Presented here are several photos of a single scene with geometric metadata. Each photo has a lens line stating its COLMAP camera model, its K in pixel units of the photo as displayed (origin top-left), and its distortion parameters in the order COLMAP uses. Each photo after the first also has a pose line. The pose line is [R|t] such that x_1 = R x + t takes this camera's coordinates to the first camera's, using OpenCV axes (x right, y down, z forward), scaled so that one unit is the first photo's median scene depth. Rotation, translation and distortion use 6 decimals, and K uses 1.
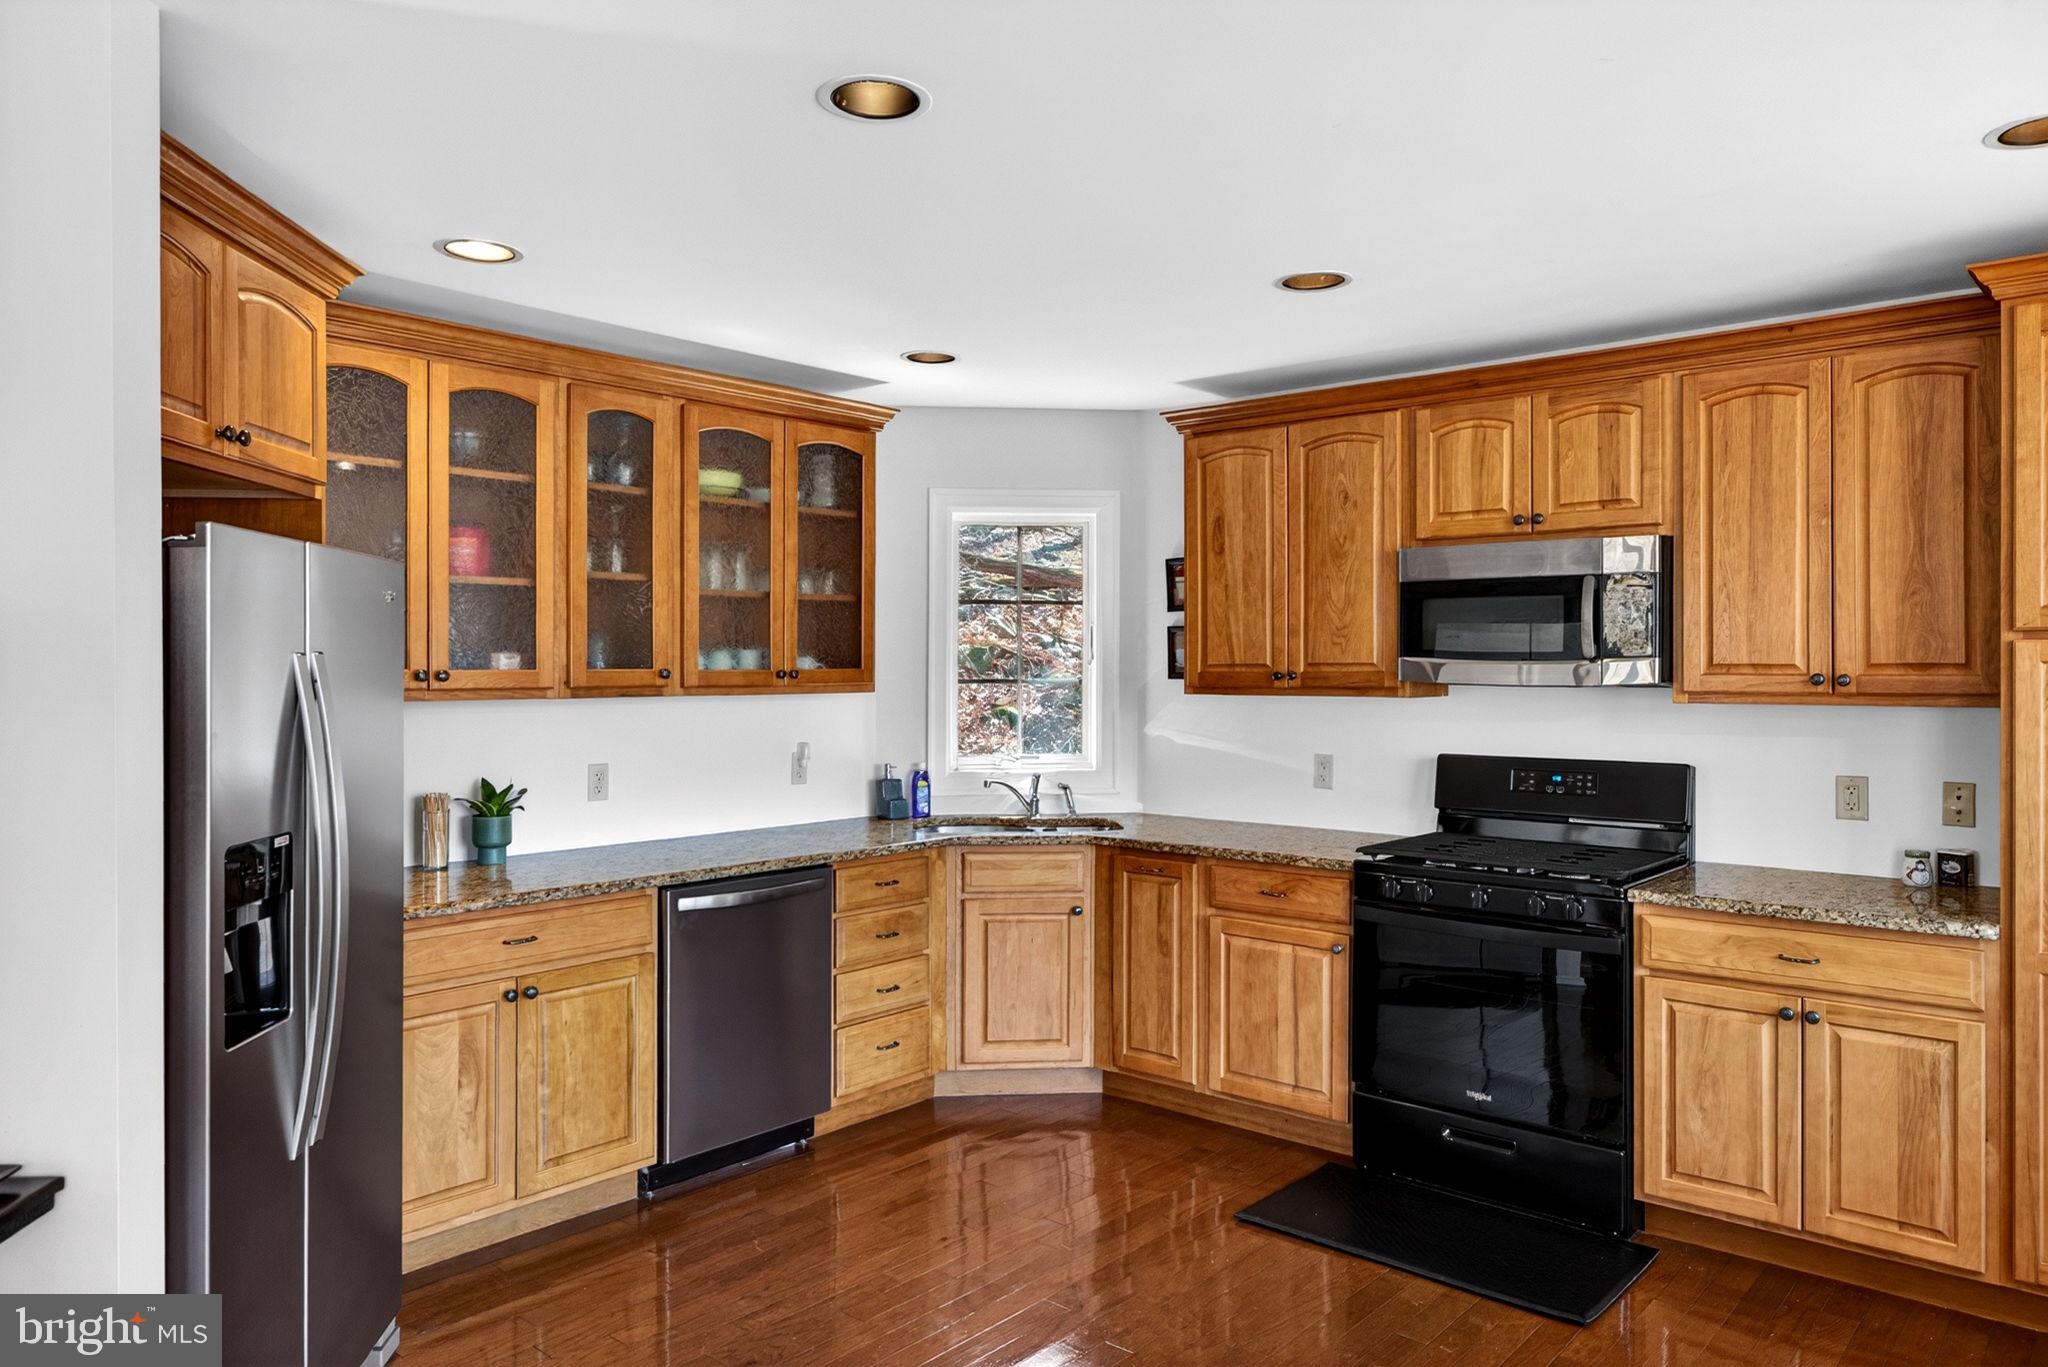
lens RADIAL K [[1391.0, 0, 1024.0], [0, 1391.0, 683.5], [0, 0, 1]] dist [0.004779, 0.004386]
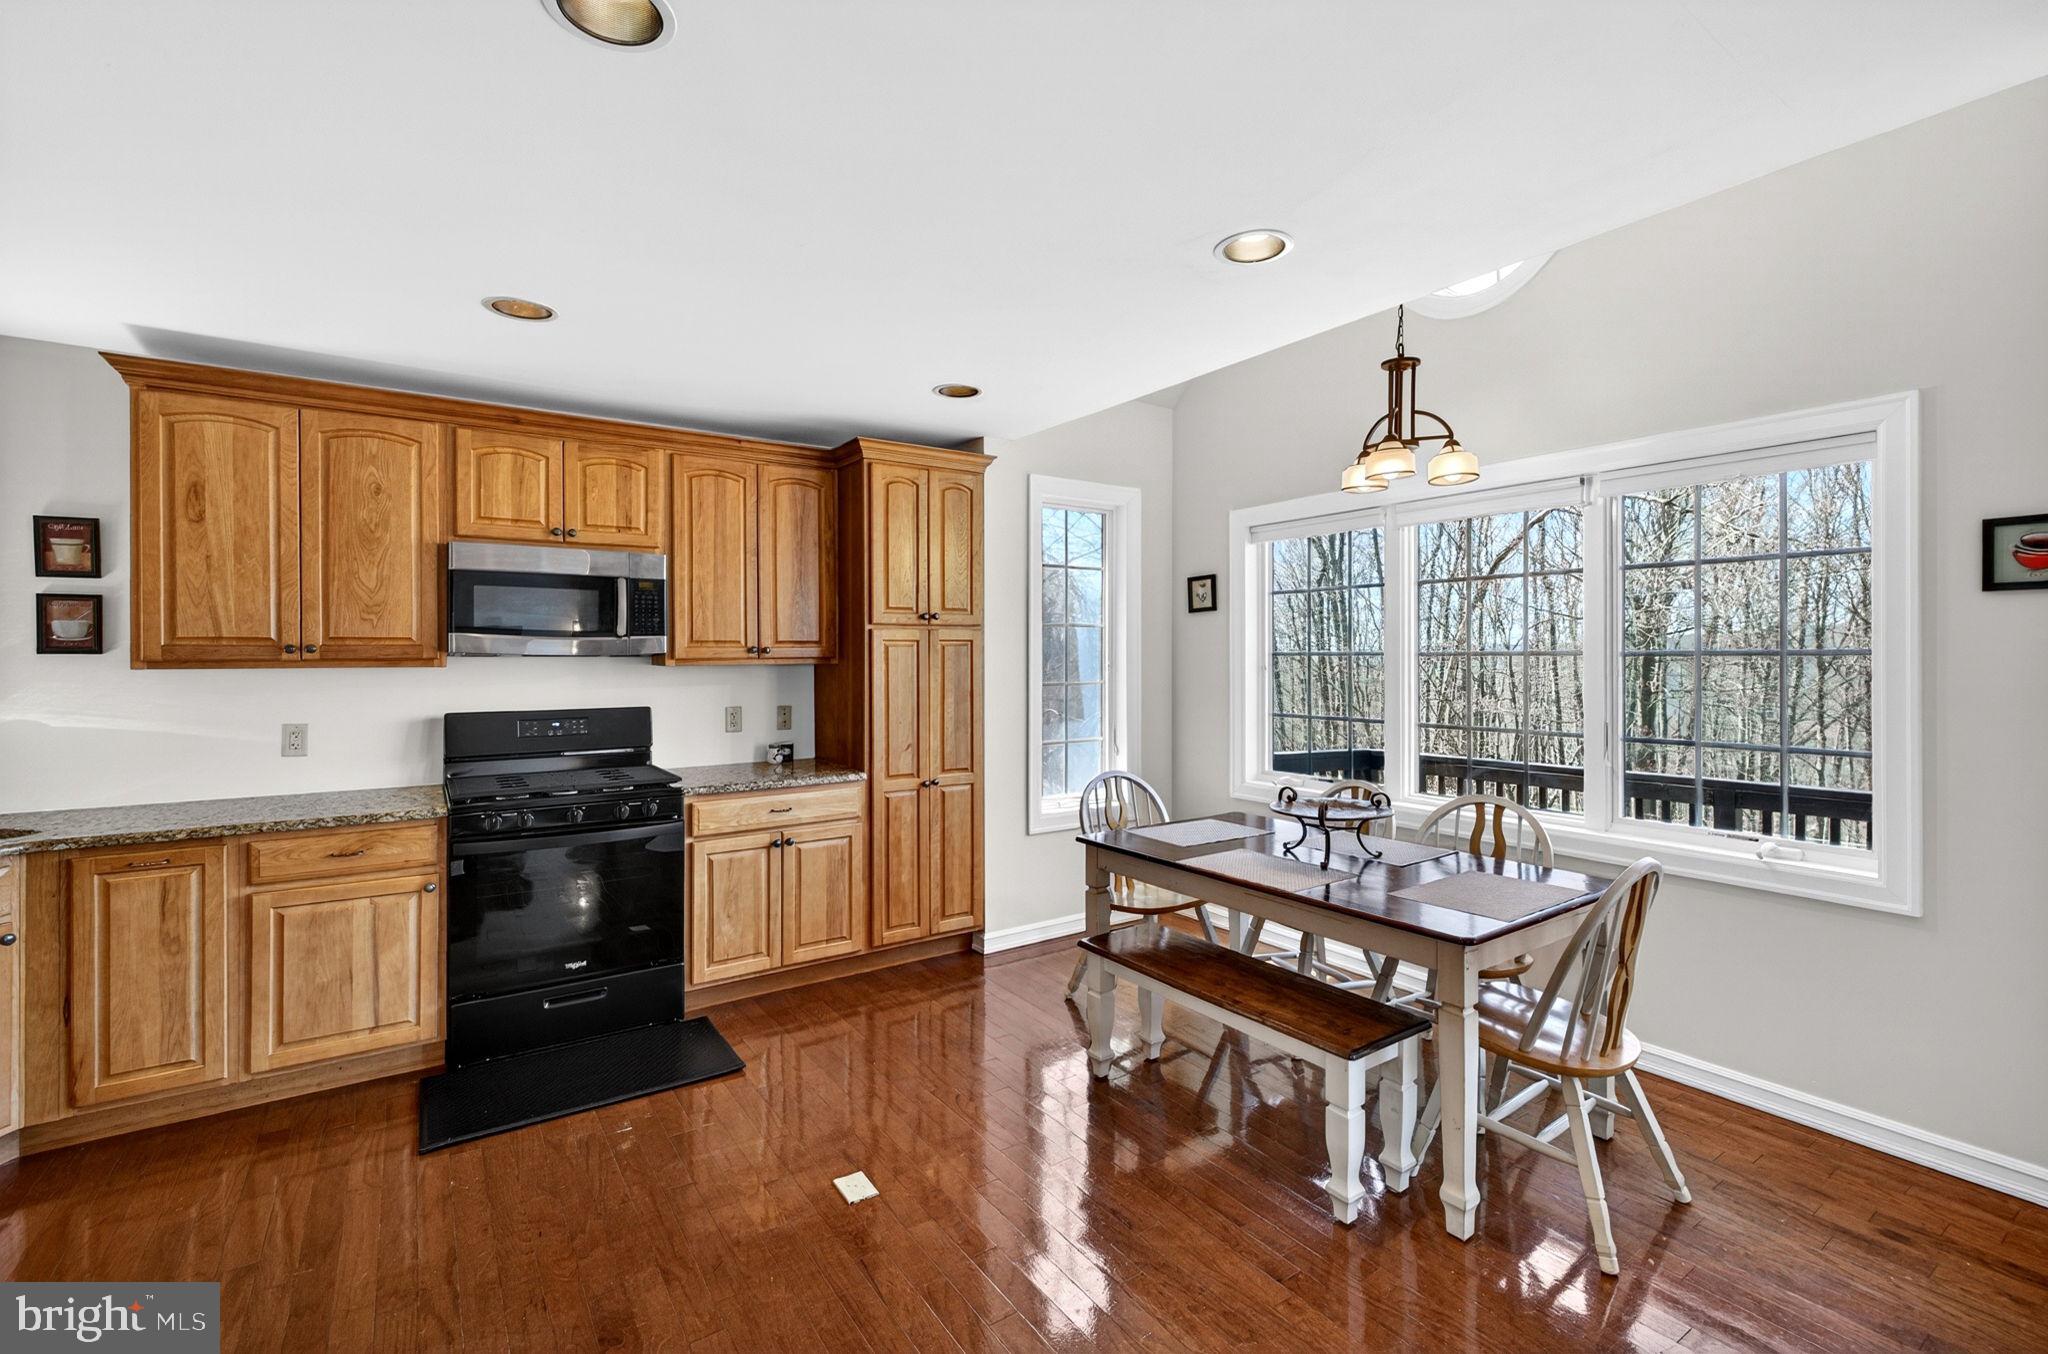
lens RADIAL K [[895.3, 0, 1029.0], [0, 895.3, 659.9], [0, 0, 1]] dist [-0.001313, -0.000461]
pose [[0.251653, -0.006706, 0.967794, -0.335638], [0.014613, 0.999888, 0.003128, 0.008959], [-0.967707, 0.013356, 0.251723, 0.318764]]
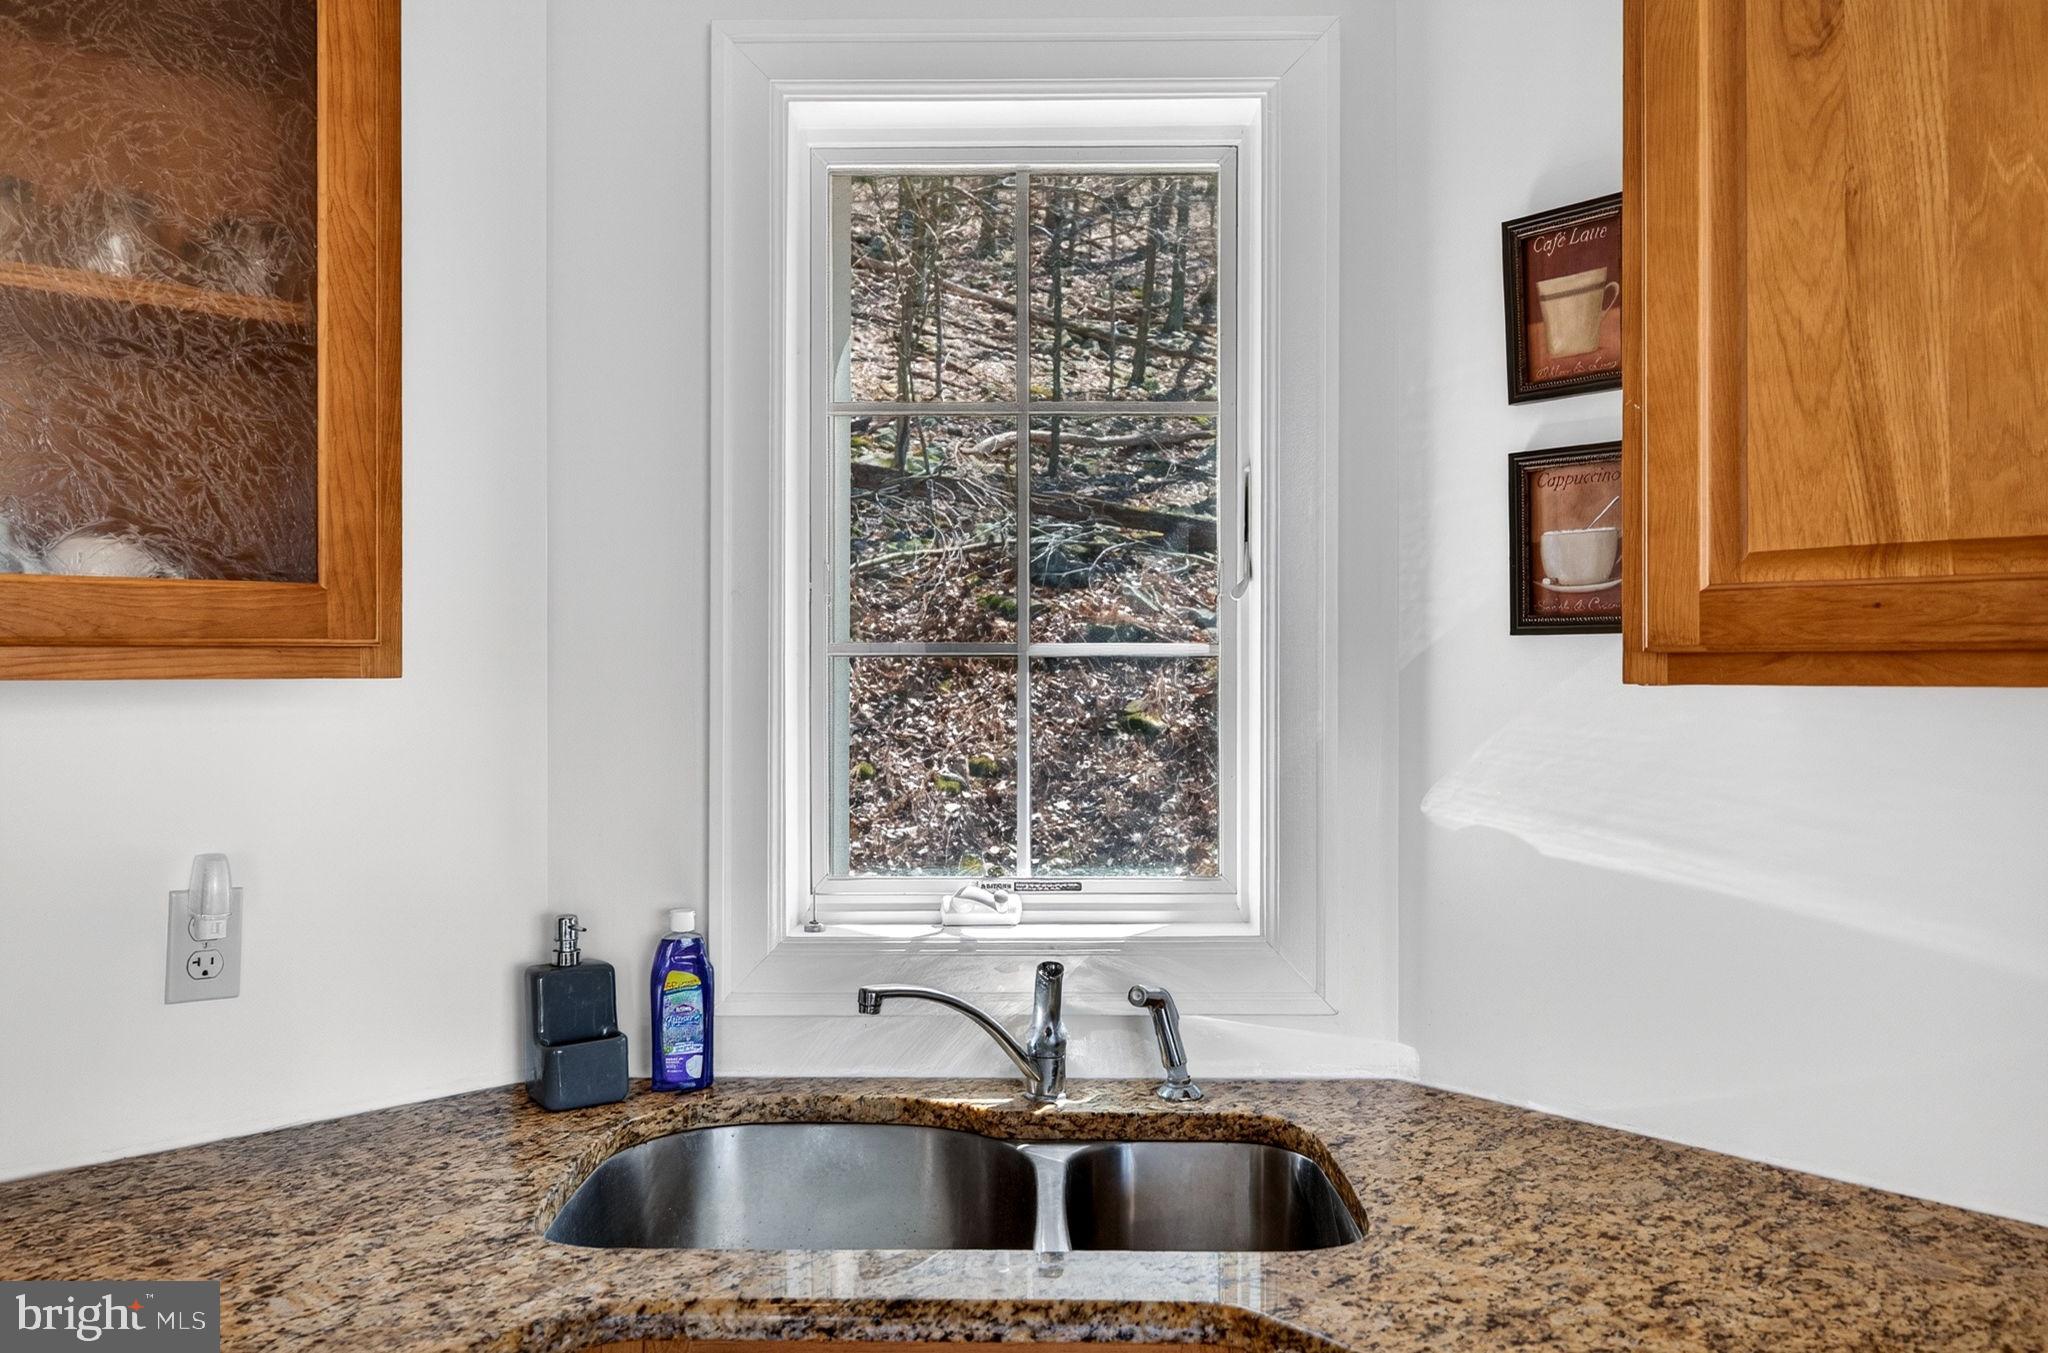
lens RADIAL K [[1560.4, 0, 1024.0], [0, 1560.4, 676.5], [0, 0, 1]] dist [-0.006046, -0.006864]
pose [[0.993753, 0.001216, -0.111598, 0.046773], [-0.001851, 0.999983, -0.005586, 0.008863], [0.111589, 0.005758, 0.993738, 0.801716]]
